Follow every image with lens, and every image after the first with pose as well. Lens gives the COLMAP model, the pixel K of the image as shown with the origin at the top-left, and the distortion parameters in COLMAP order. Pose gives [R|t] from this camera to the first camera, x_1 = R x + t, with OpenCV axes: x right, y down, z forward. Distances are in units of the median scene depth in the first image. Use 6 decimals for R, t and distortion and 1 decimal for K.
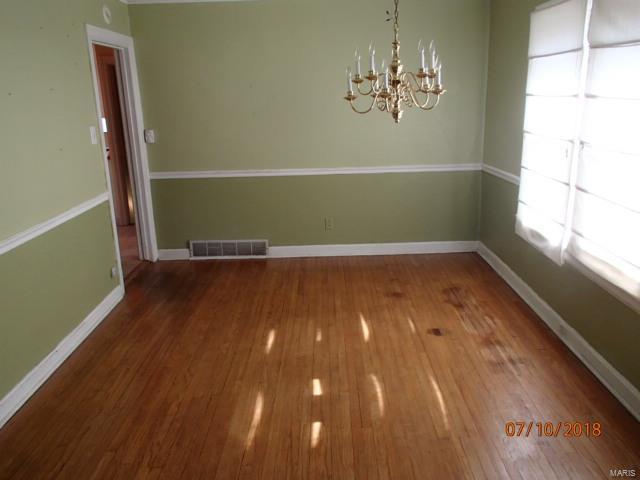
lens RADIAL K [[530.9, 0, 320.0], [0, 530.9, 240.0], [0, 0, 1]] dist [-0.006364, 0.009690]
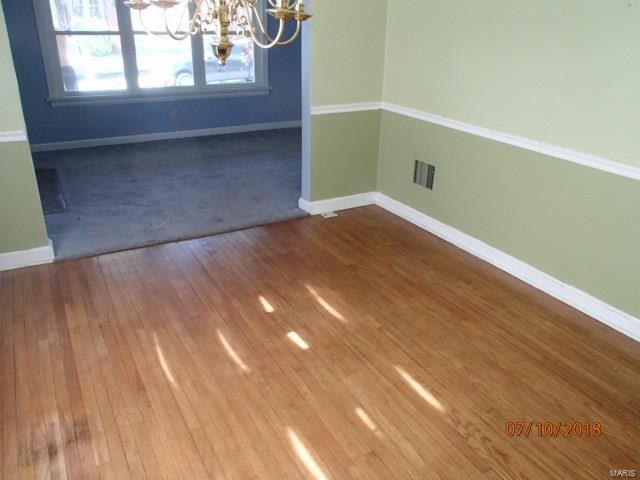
lens RADIAL K [[530.9, 0, 320.0], [0, 530.9, 240.0], [0, 0, 1]] dist [-0.006364, 0.009690]
pose [[-0.873627, 0.198800, -0.444133, 0.334170], [-0.133292, 0.780053, 0.611352, -0.426403], [0.467984, 0.593293, -0.654977, 1.510608]]
